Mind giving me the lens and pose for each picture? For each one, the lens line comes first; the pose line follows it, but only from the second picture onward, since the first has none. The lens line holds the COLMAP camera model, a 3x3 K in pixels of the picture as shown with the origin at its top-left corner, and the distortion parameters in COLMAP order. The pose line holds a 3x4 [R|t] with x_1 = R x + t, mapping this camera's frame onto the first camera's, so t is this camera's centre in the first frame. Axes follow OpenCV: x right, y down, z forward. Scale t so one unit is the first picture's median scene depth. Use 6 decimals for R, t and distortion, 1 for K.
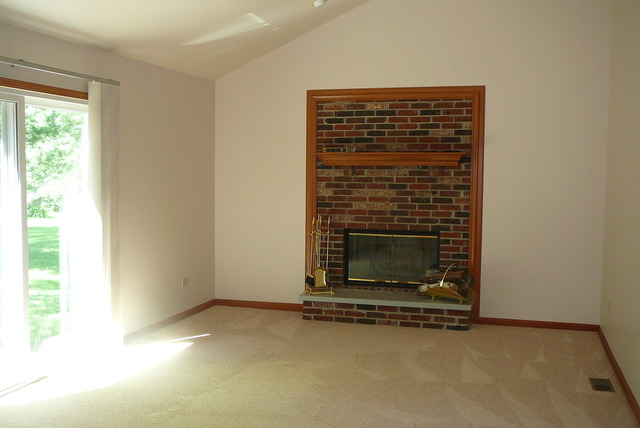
lens RADIAL K [[681.5, 0, 318.0], [0, 681.5, 211.7], [0, 0, 1]] dist [-0.029767, 0.000000]
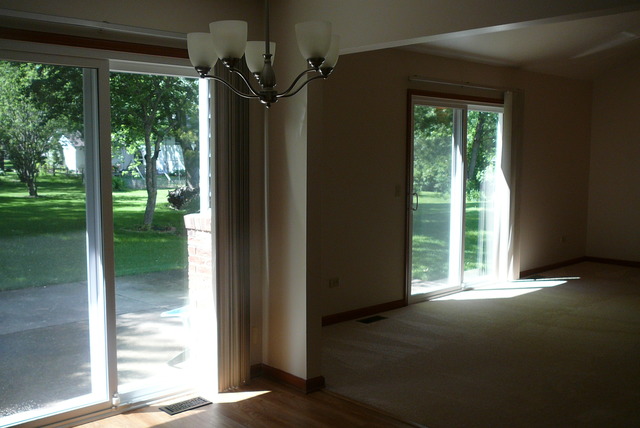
lens RADIAL K [[681.5, 0, 323.6], [0, 681.5, 214.7], [0, 0, 1]] dist [-0.029767, 0.000000]
pose [[0.876299, 0.031347, -0.480746, 0.035387], [-0.016137, 0.999231, 0.035740, 0.029114], [0.481497, -0.023562, 0.876131, -0.487220]]
